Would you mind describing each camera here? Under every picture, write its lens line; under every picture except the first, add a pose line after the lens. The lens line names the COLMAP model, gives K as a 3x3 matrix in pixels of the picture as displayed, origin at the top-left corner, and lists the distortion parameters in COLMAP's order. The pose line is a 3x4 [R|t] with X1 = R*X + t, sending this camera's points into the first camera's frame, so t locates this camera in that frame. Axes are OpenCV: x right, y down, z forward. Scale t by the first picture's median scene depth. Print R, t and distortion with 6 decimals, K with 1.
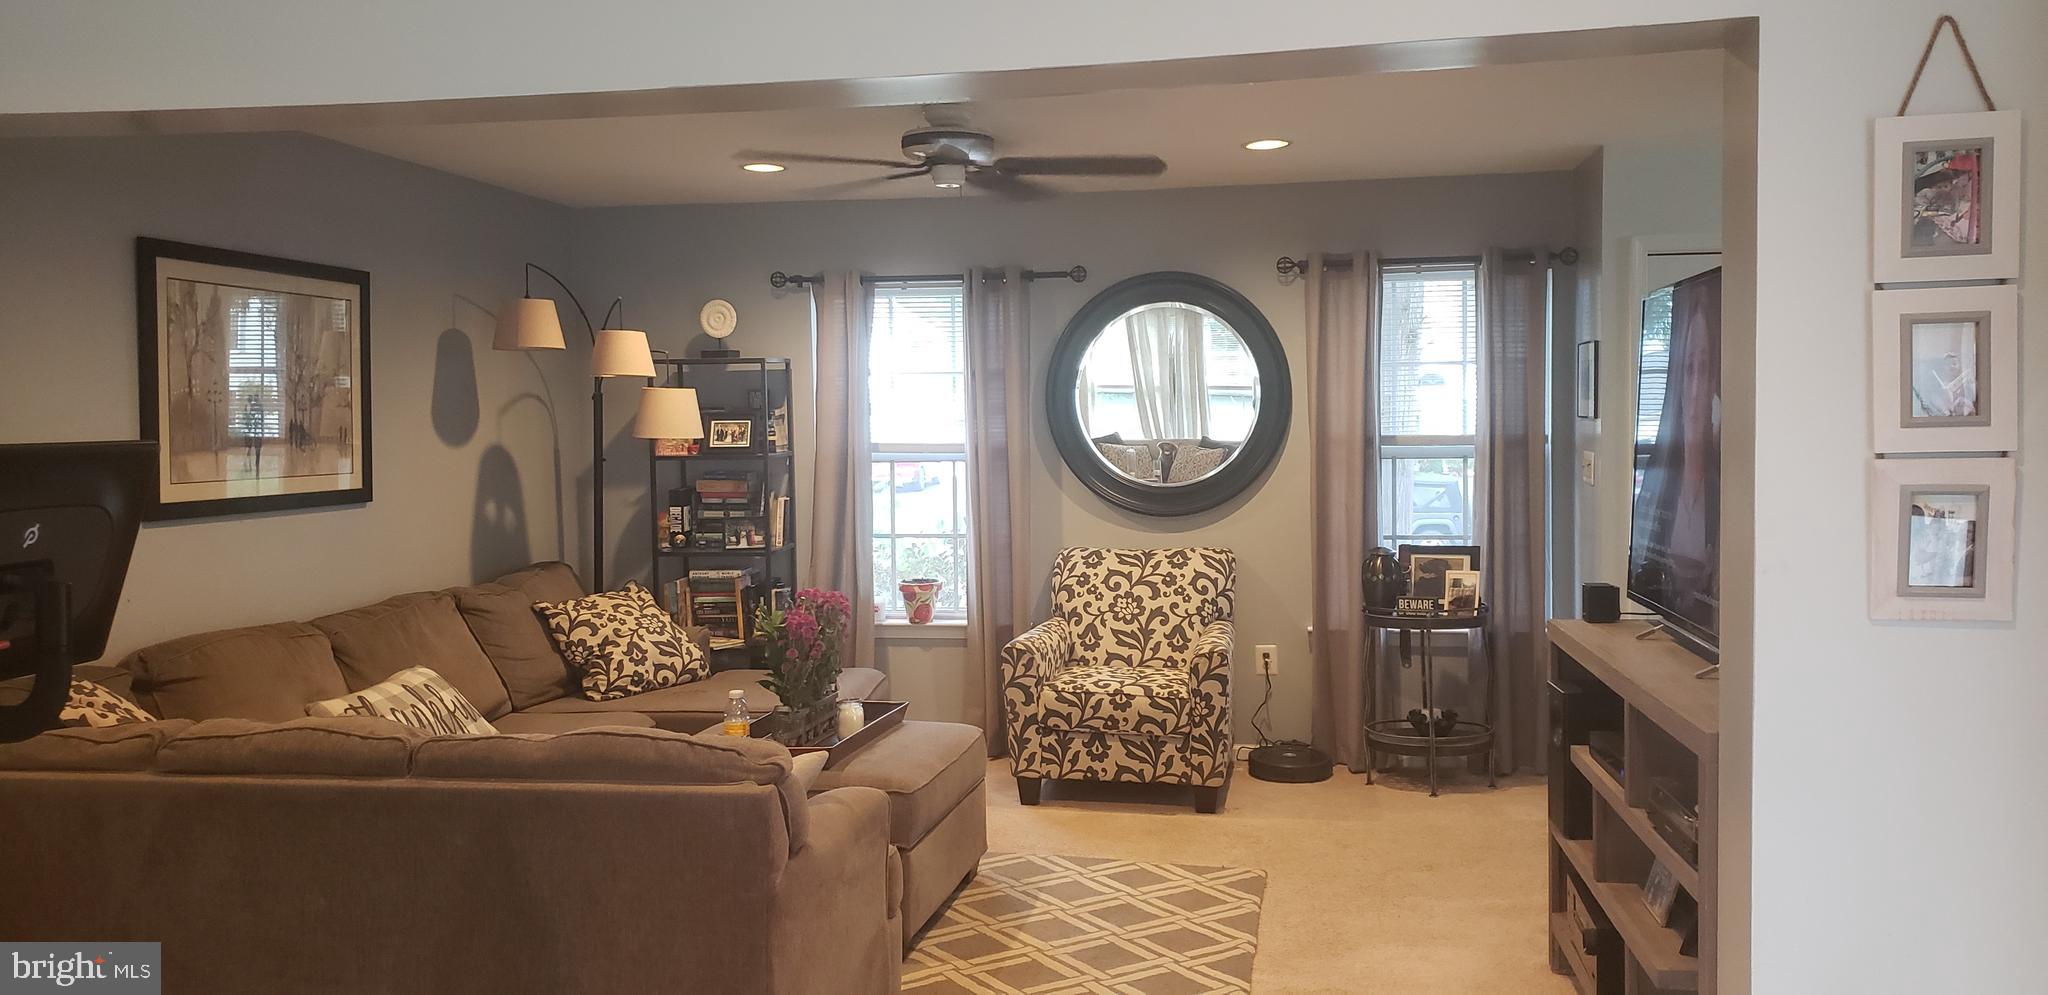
lens RADIAL K [[1580.5, 0, 1024.0], [0, 1580.5, 497.5], [0, 0, 1]] dist [0.137113, -0.251755]
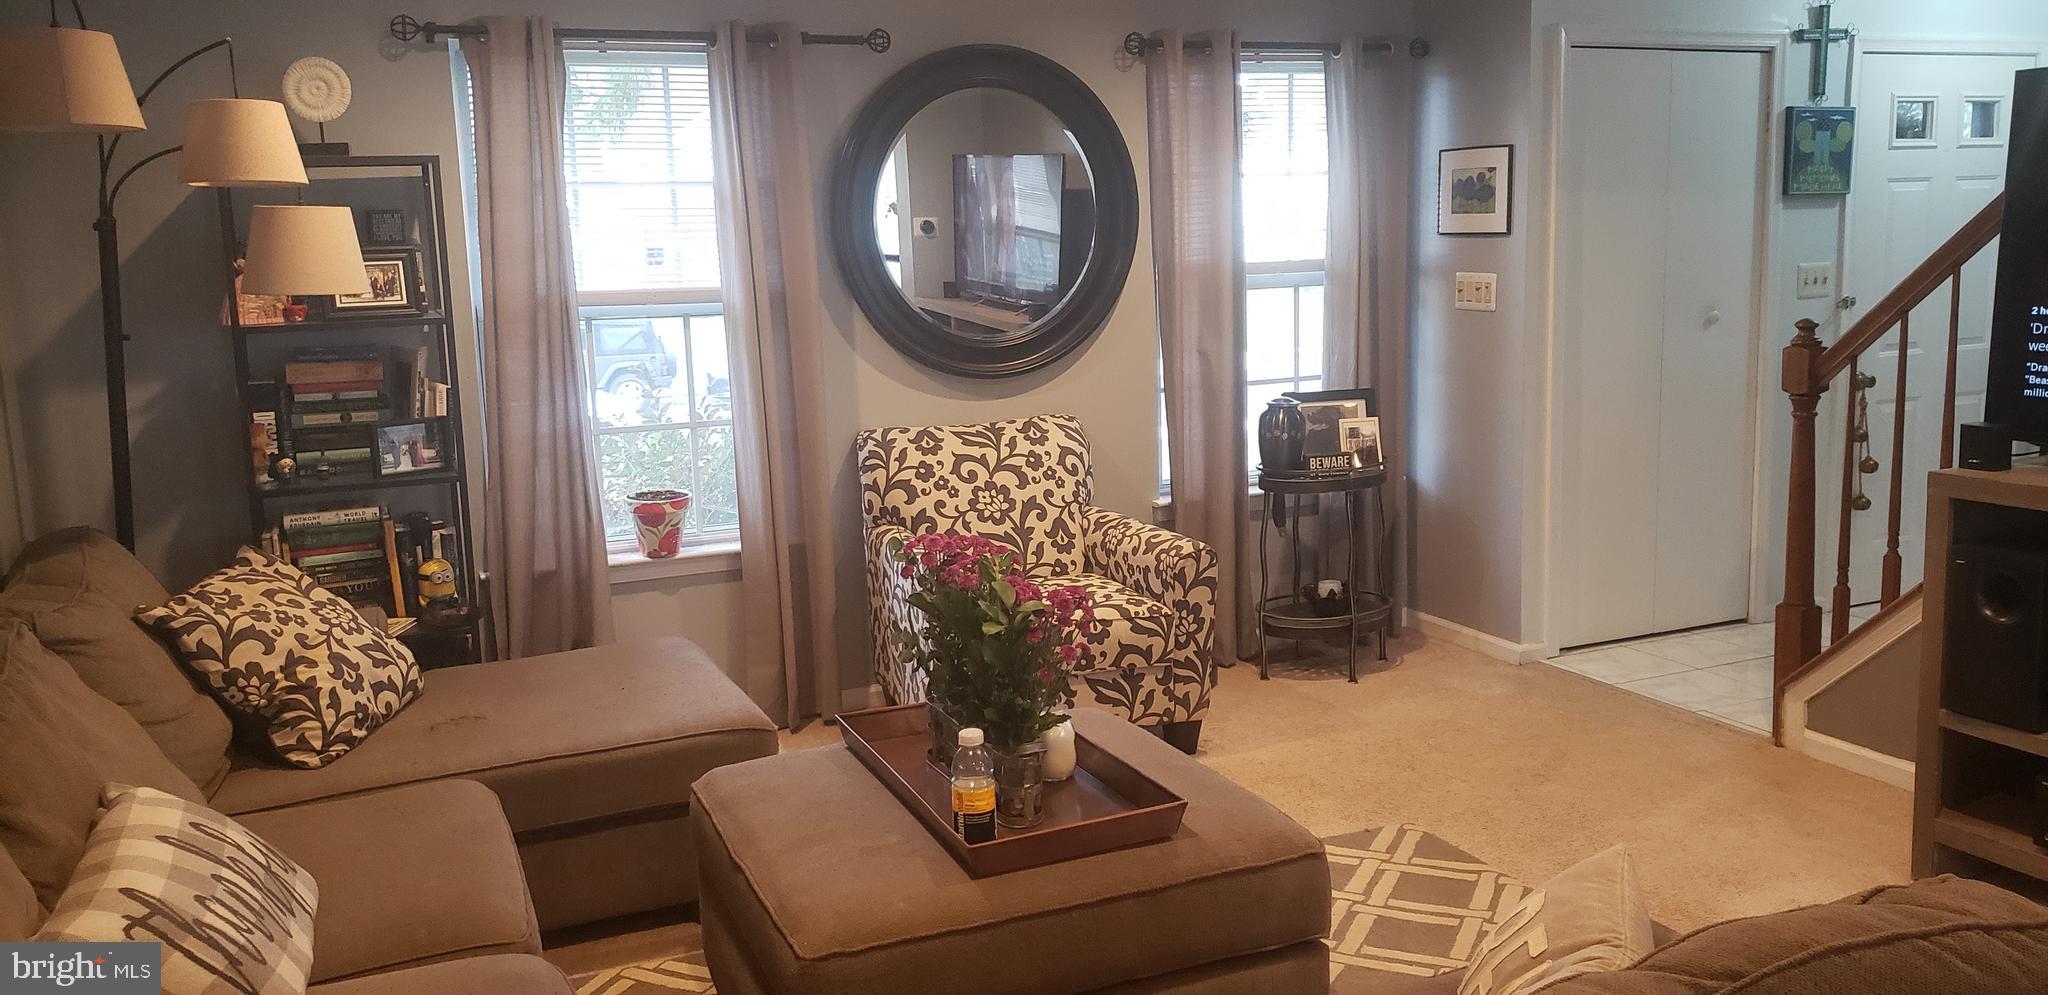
lens RADIAL K [[1580.5, 0, 1024.0], [0, 1580.5, 497.5], [0, 0, 1]] dist [0.137113, -0.251755]
pose [[0.838894, -0.103902, 0.534285, -0.324524], [0.051044, 0.992303, 0.112827, -0.016718], [-0.541895, -0.067378, 0.837741, 0.366983]]
